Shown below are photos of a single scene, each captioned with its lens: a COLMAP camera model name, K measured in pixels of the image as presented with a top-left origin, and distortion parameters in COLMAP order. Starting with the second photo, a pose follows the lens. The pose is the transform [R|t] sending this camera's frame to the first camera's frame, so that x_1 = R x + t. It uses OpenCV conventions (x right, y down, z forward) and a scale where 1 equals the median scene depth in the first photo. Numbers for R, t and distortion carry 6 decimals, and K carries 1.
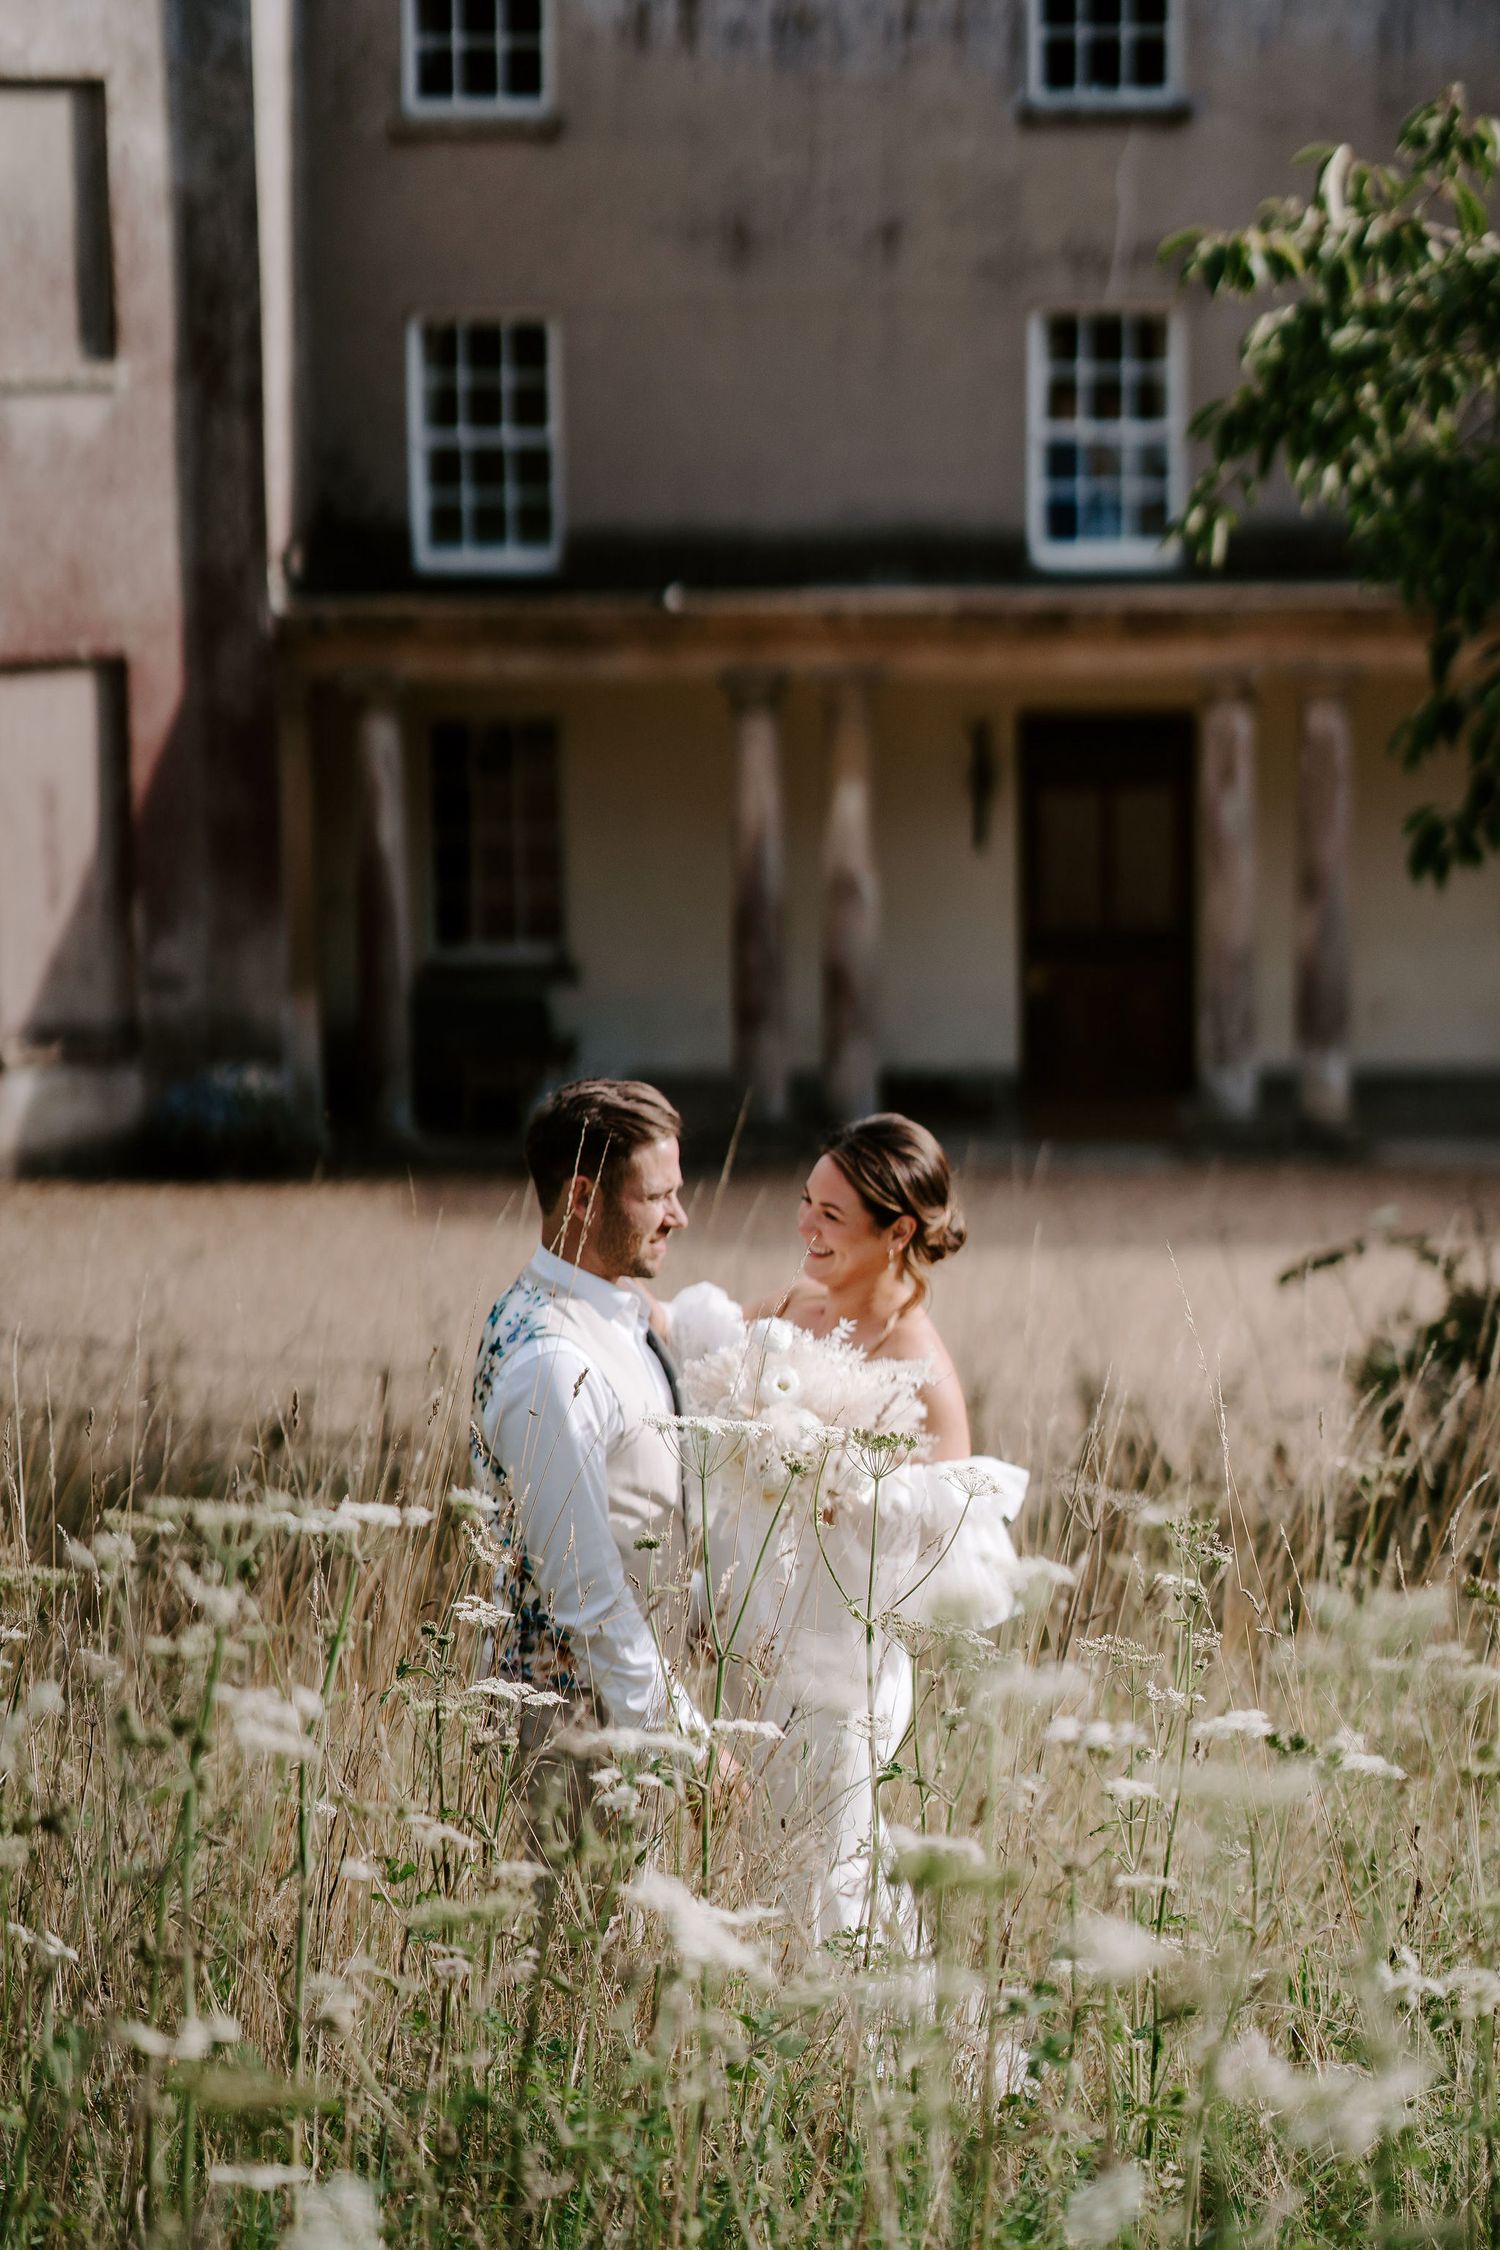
lens RADIAL K [[5742.0, 0, 679.4], [0, 5742.0, 1205.4], [0, 0, 1]] dist [0.142268, 0.178378]
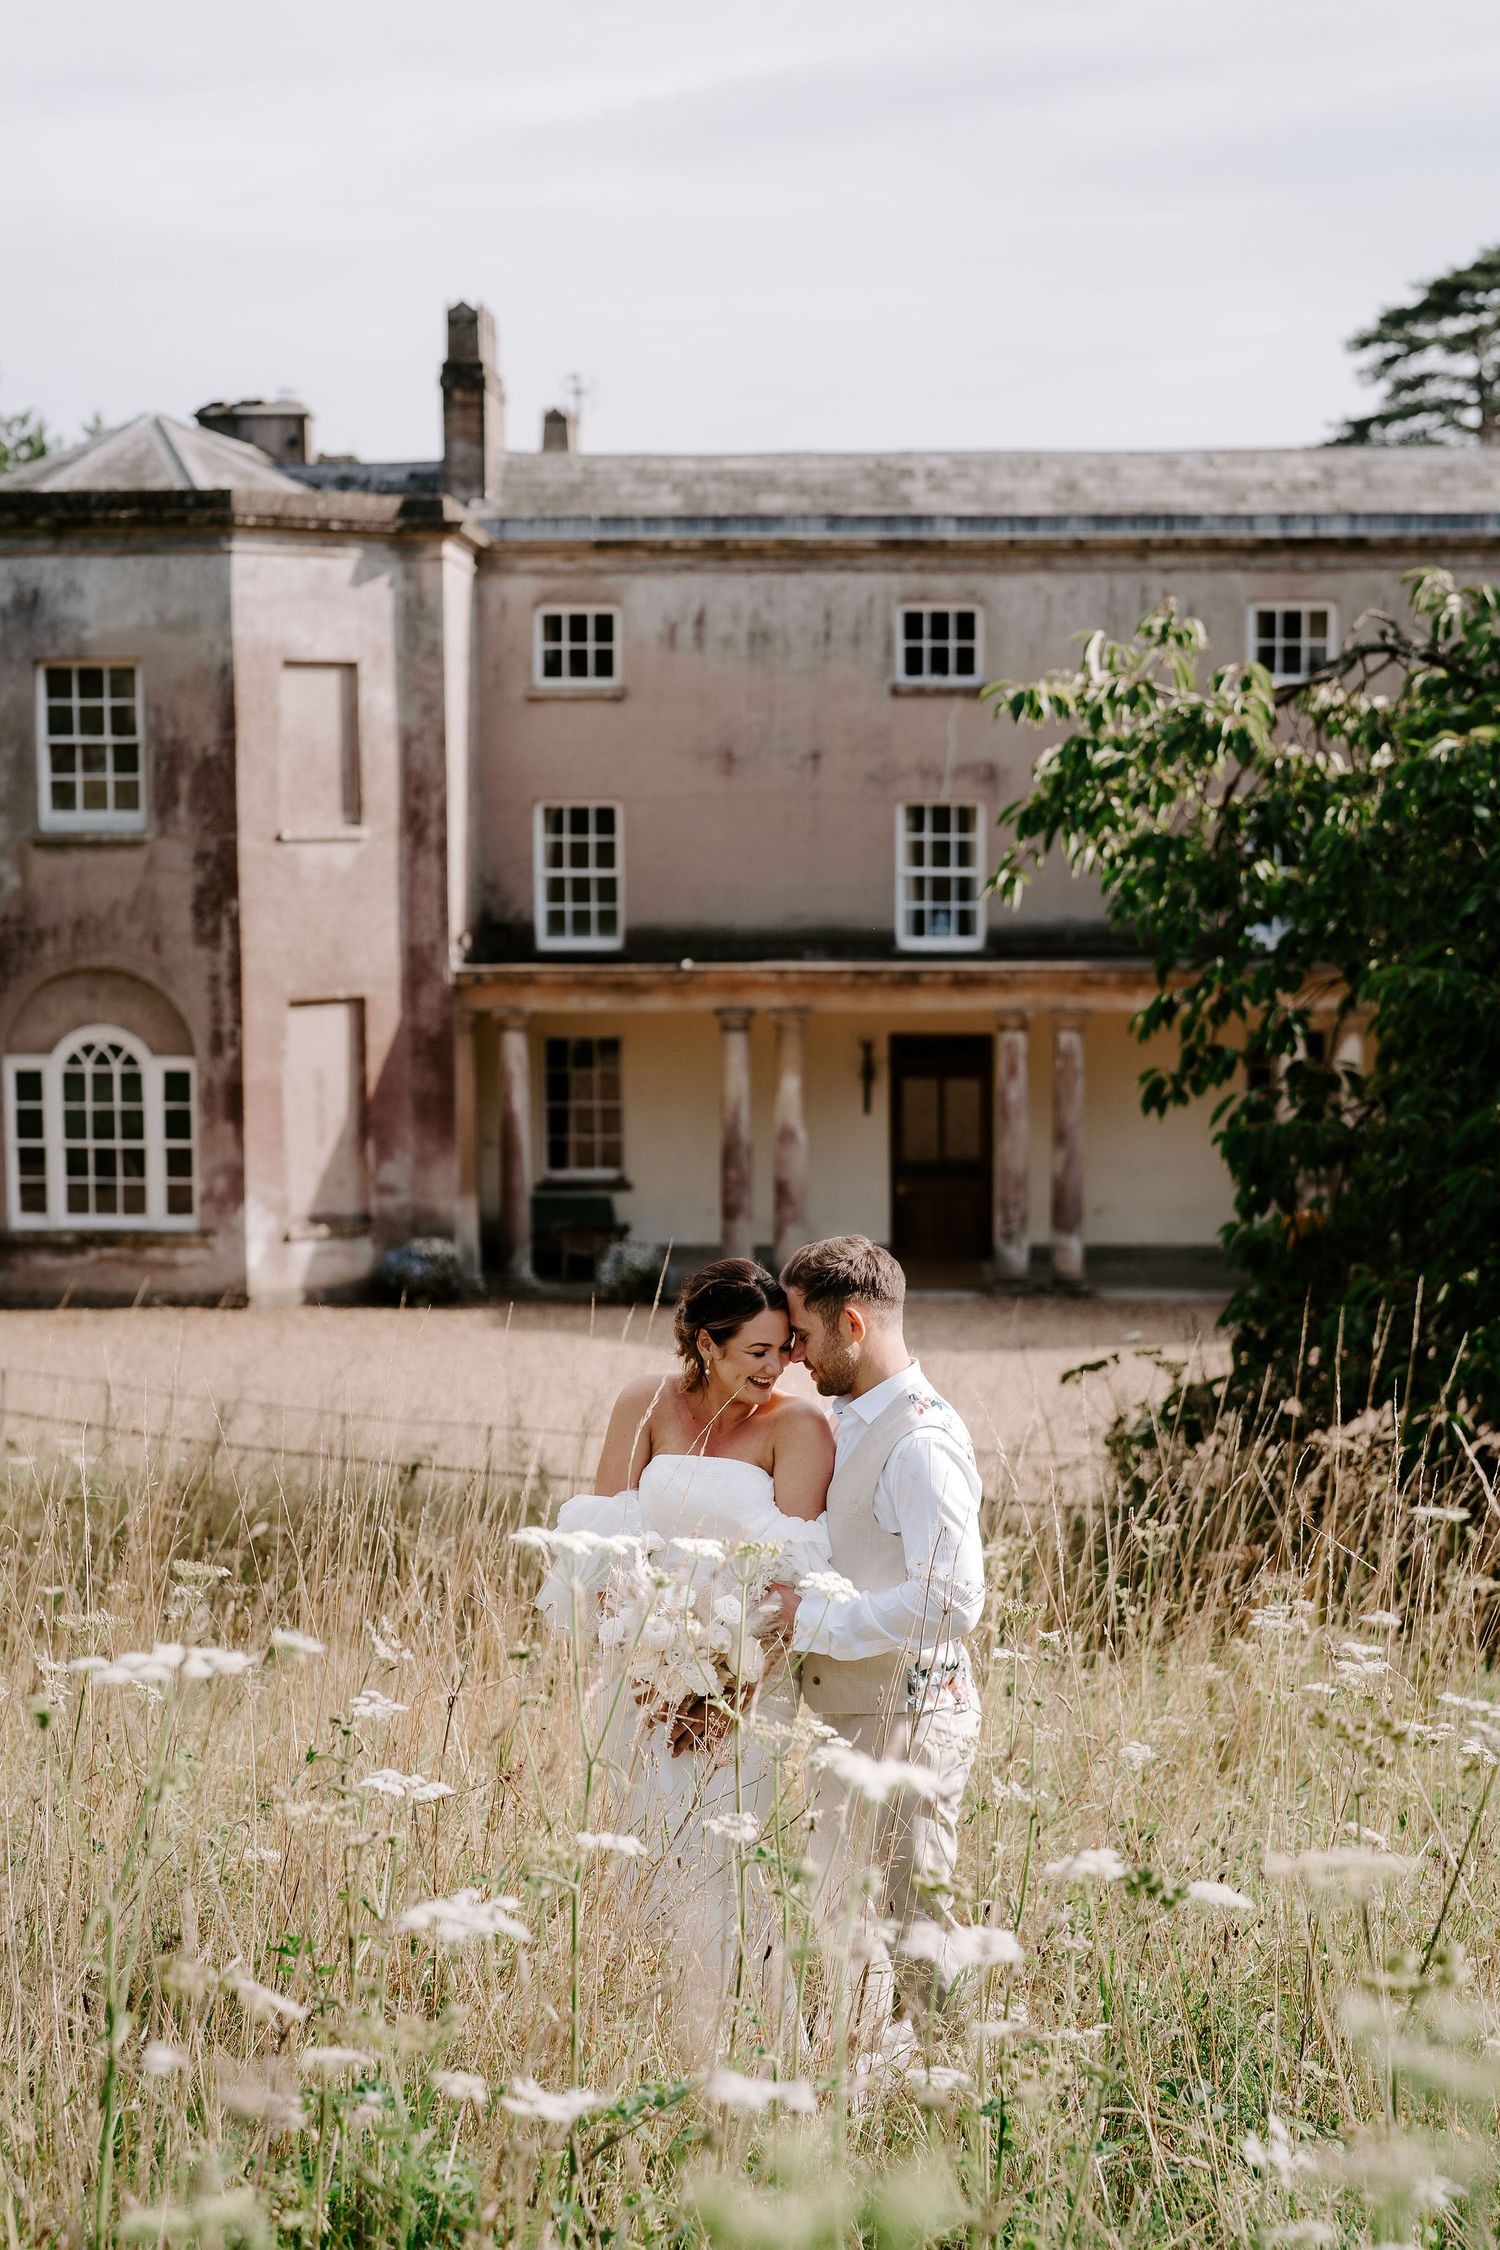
lens RADIAL K [[5614.4, 0, 750.0], [0, 5614.4, 1125.0], [0, 0, 1]] dist [-1.085061, 0.028658]
pose [[0.999328, 0.008478, 0.035670, -0.040963], [-0.007133, 0.999265, -0.037667, 0.003781], [-0.035963, 0.037387, 0.998654, -0.648690]]
